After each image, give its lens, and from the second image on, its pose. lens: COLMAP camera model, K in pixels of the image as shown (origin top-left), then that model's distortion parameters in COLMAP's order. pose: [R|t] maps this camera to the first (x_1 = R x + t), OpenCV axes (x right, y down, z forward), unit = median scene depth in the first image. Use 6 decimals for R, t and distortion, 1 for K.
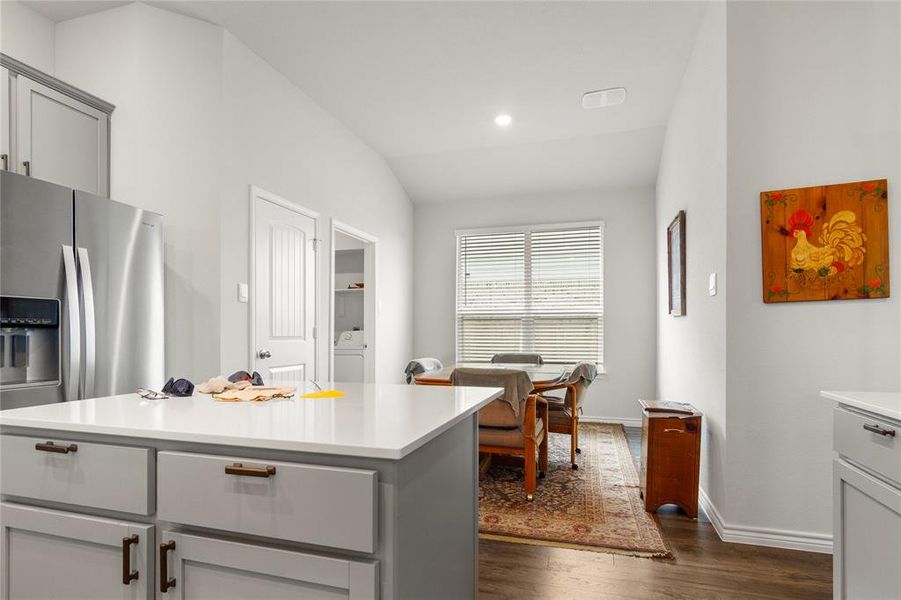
lens RADIAL K [[471.8, 0, 450.9], [0, 471.8, 332.6], [0, 0, 1]] dist [0.000107, 0.002656]
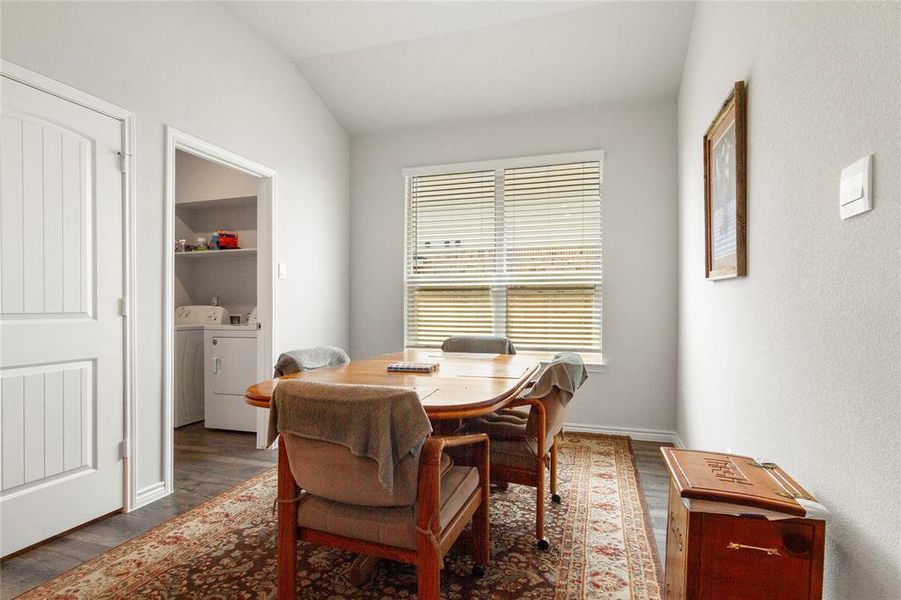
lens RADIAL K [[471.8, 0, 450.7], [0, 471.8, 309.6], [0, 0, 1]] dist [0.000107, 0.002656]
pose [[0.999885, 0.001568, -0.015100, 0.148193], [-0.001486, 0.999984, 0.005438, -0.000693], [0.015109, -0.005415, 0.999871, 0.401859]]
